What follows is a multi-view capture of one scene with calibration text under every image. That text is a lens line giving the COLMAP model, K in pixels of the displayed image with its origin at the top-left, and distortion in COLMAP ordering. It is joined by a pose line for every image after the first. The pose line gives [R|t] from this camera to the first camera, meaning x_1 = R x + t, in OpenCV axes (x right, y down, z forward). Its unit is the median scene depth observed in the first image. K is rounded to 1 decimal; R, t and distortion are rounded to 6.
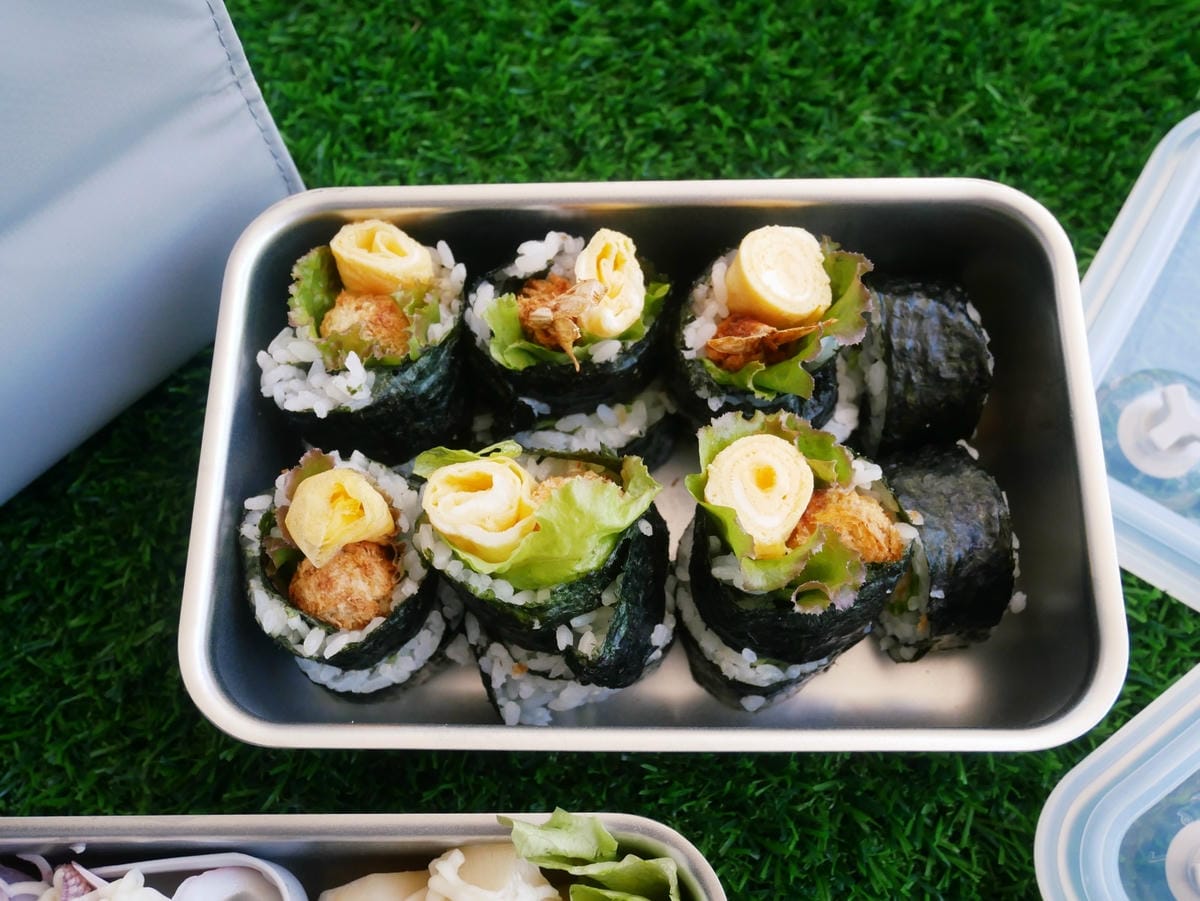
lens RADIAL K [[1270.2, 0, 617.3], [0, 1270.2, 452.2], [0, 0, 1]] dist [-0.014207, -0.025667]
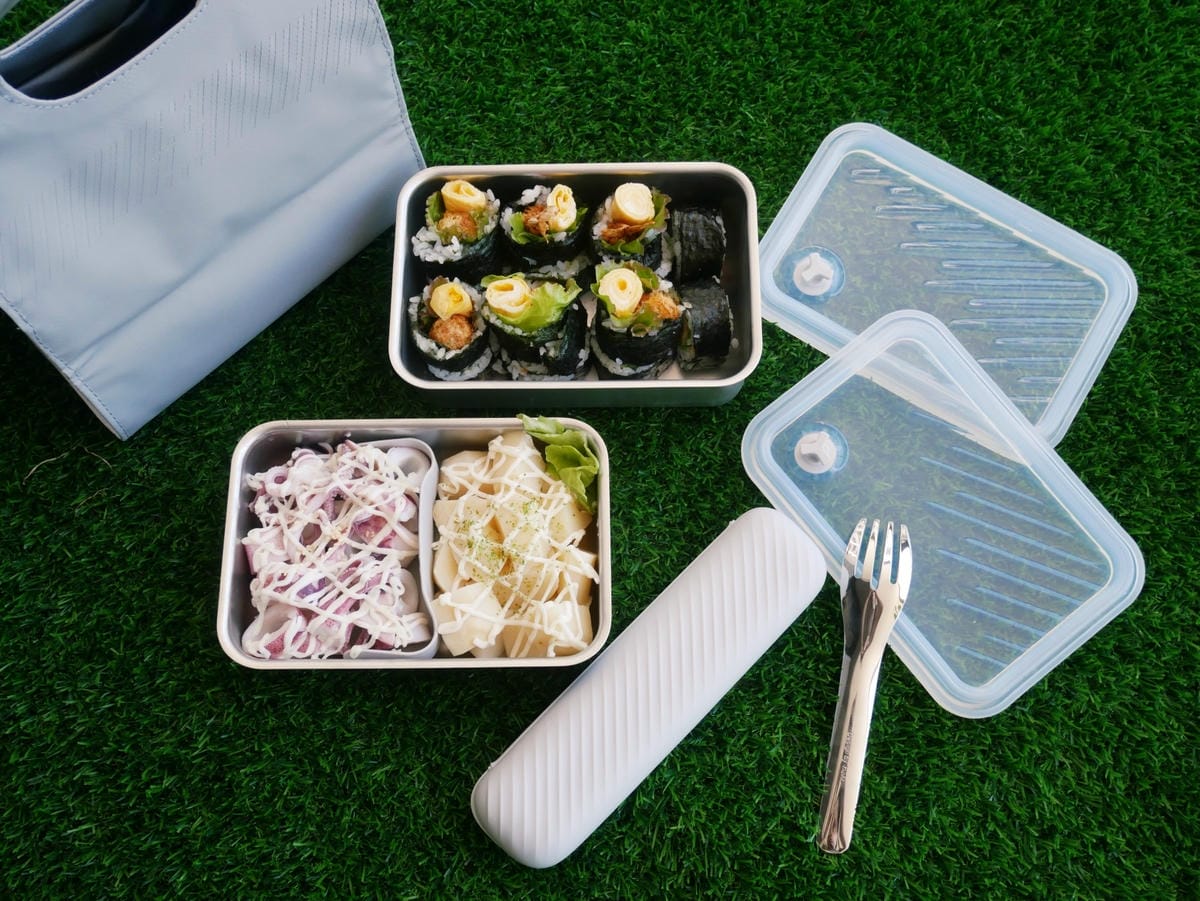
lens RADIAL K [[1270.2, 0, 617.3], [0, 1270.2, 452.2], [0, 0, 1]] dist [-0.014207, -0.025667]
pose [[0.999936, -0.002661, 0.010963, 0.070548], [0.002115, 0.998769, 0.049561, 0.204608], [-0.011082, -0.049534, 0.998711, -1.379255]]
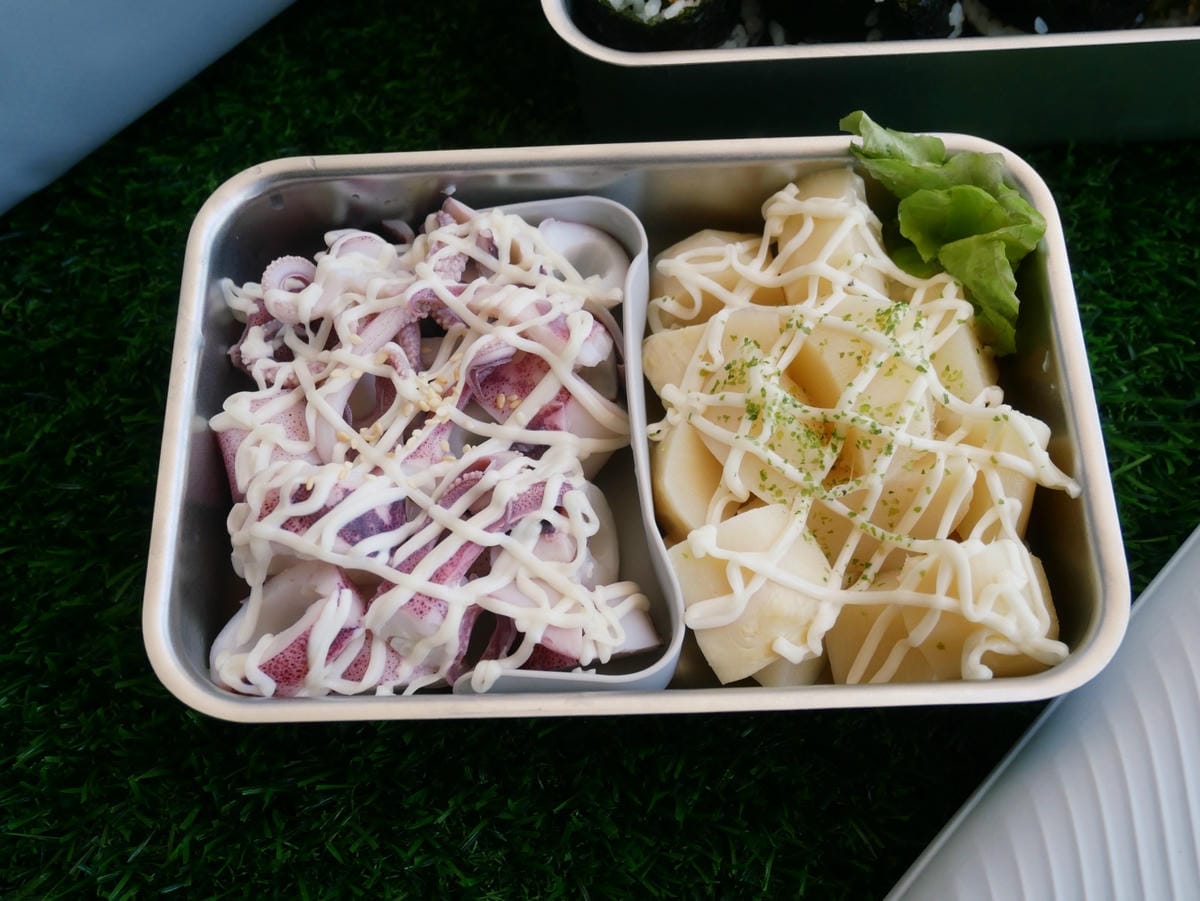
lens RADIAL K [[1270.2, 0, 617.3], [0, 1270.2, 452.2], [0, 0, 1]] dist [-0.014207, -0.025667]
pose [[0.999514, -0.025137, -0.018417, -0.242074], [0.025170, 0.999682, 0.001580, 0.497706], [0.018372, -0.002043, 0.999829, -0.101095]]
